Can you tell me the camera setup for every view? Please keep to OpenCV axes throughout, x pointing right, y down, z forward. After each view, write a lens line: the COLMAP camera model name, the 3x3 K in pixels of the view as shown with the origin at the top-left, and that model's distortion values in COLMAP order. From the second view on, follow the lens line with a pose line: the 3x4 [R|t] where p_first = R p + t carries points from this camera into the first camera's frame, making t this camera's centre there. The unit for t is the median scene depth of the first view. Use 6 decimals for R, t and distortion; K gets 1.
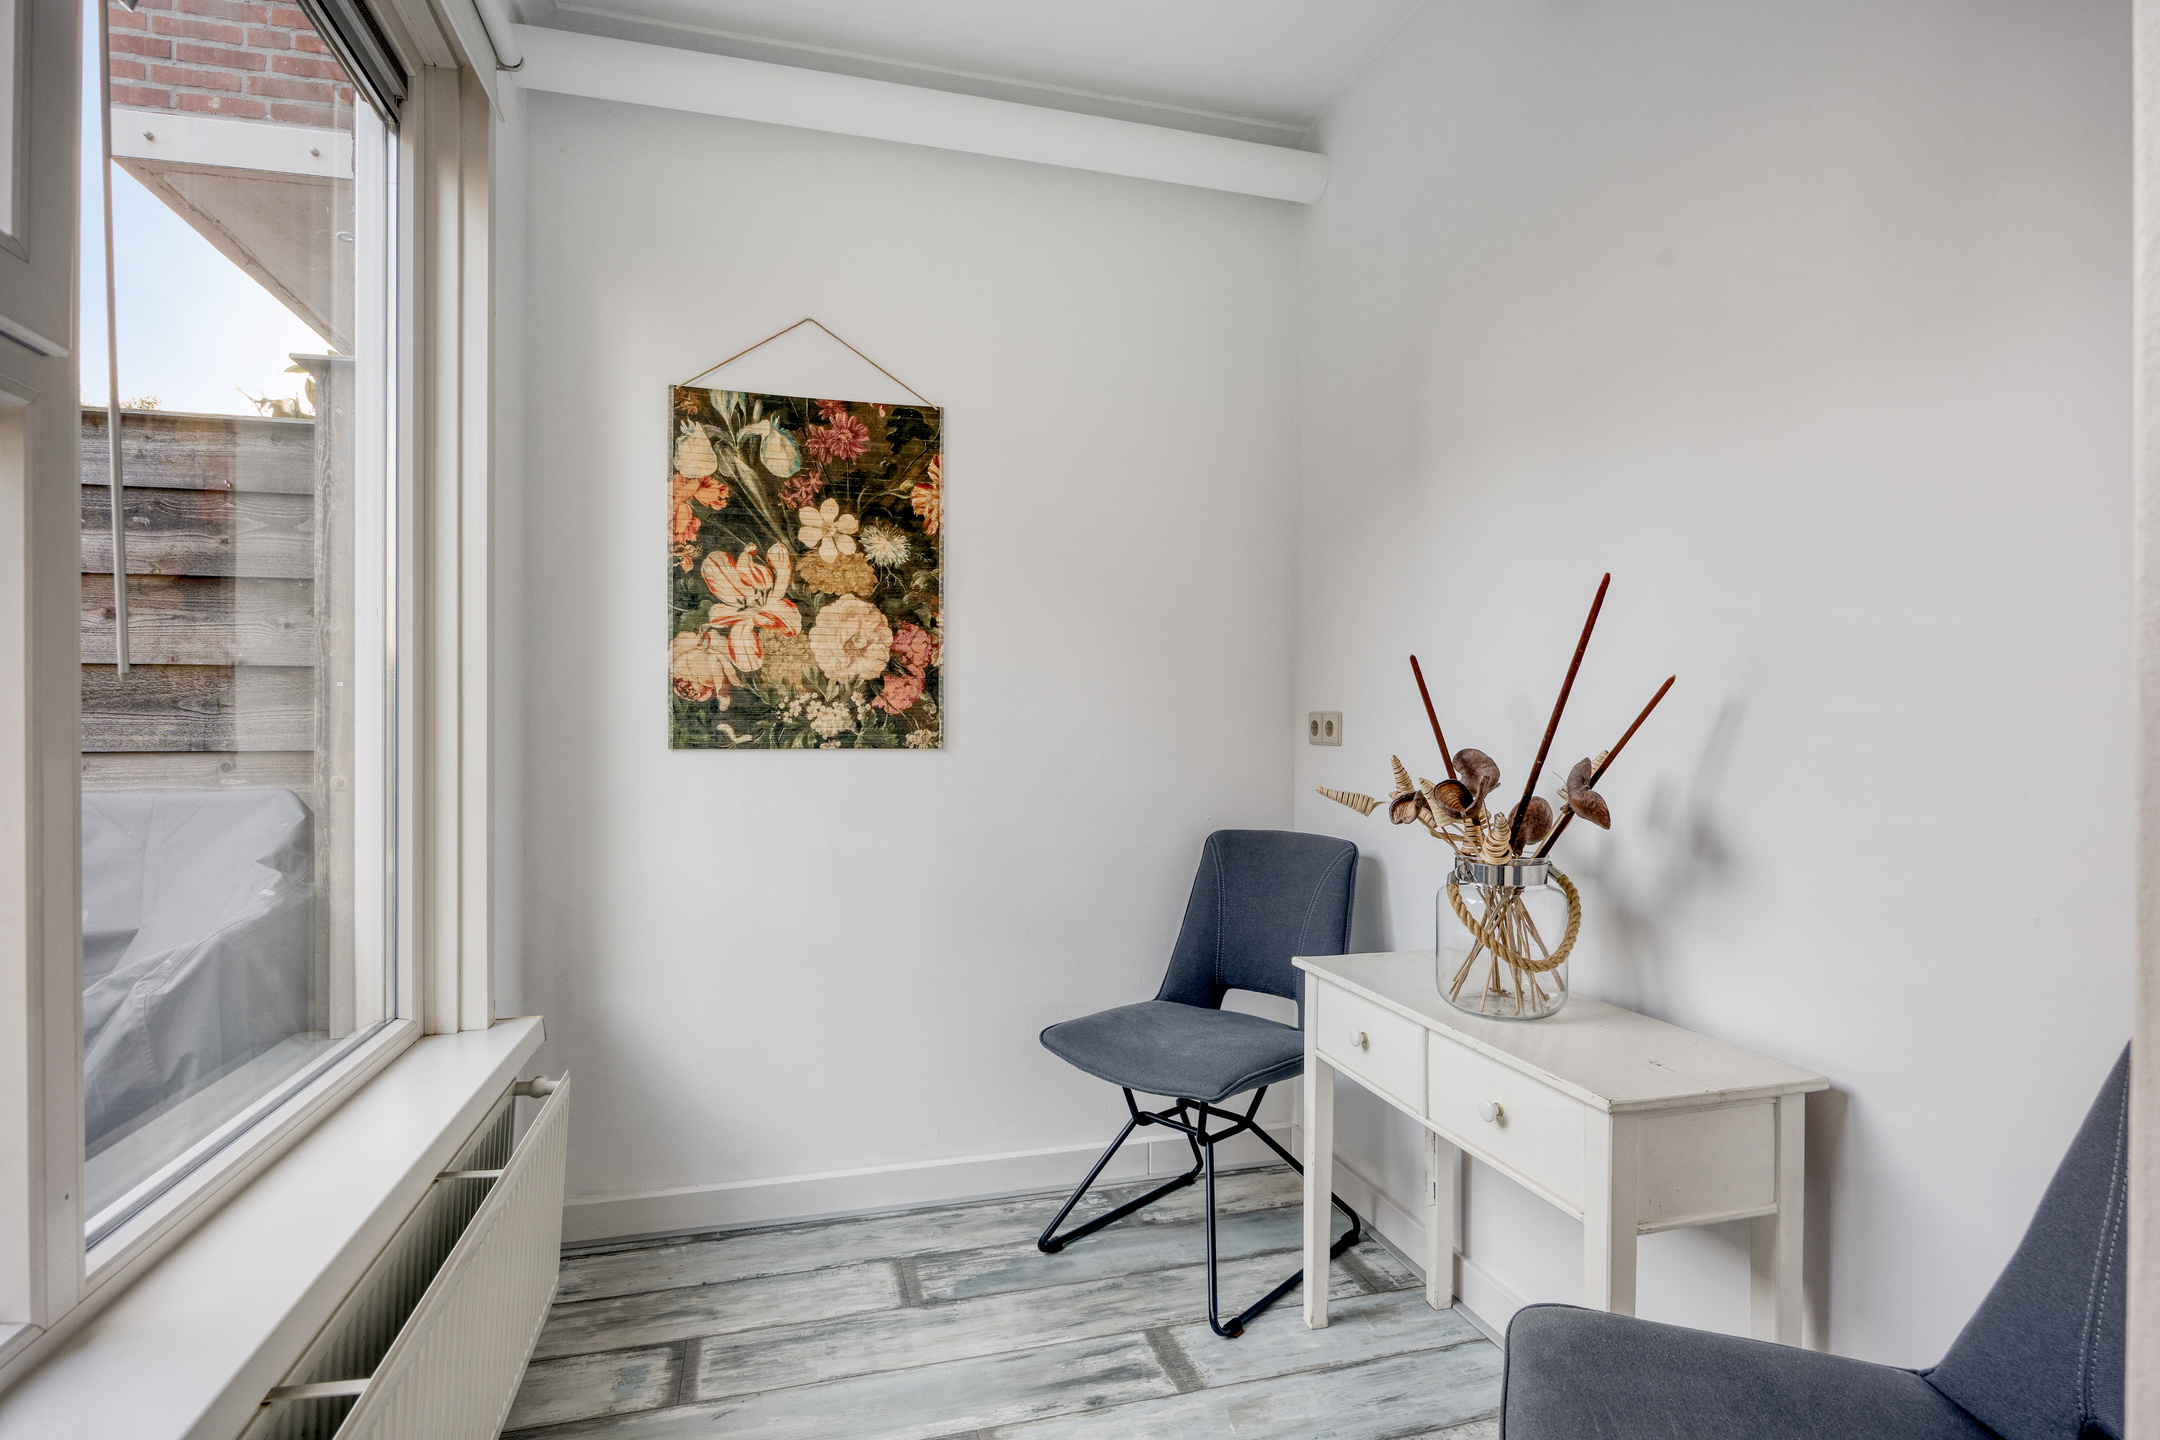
lens RADIAL K [[1089.1, 0, 1079.3], [0, 1089.1, 722.9], [0, 0, 1]] dist [-0.003121, 0.000220]
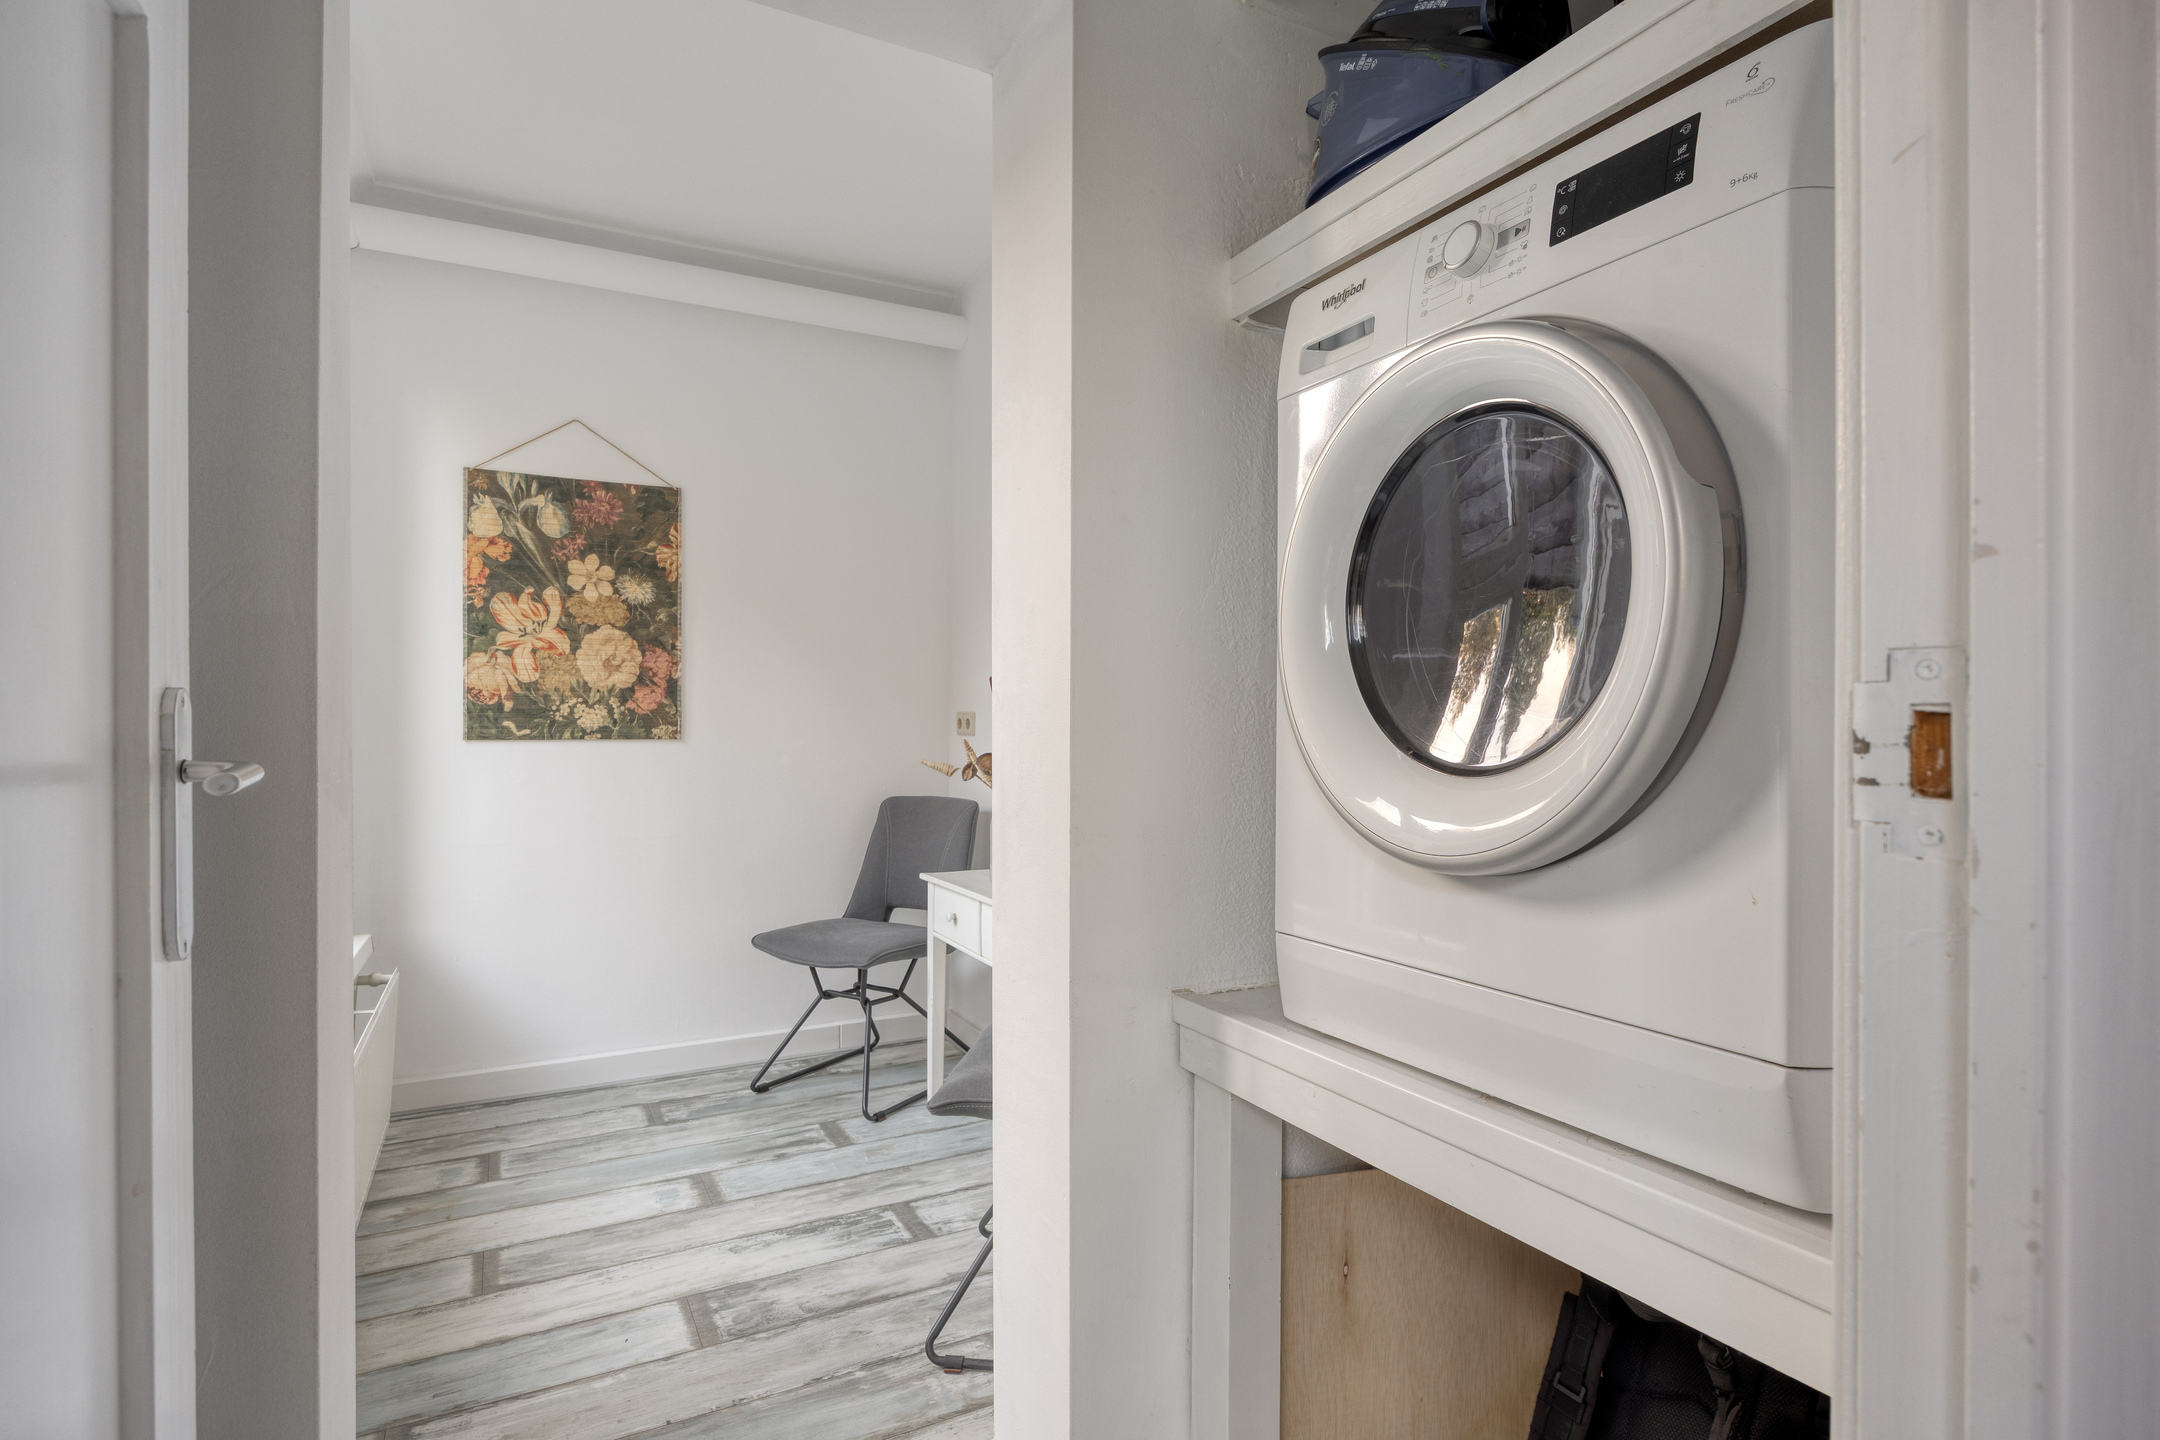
lens RADIAL K [[1089.1, 0, 1080.2], [0, 1089.1, 719.8], [0, 0, 1]] dist [-0.003121, 0.000220]
pose [[0.977243, -0.000349, 0.212123, 0.078745], [-0.000161, 0.999997, 0.002384, -0.004085], [-0.212124, -0.002364, 0.977240, -0.464591]]
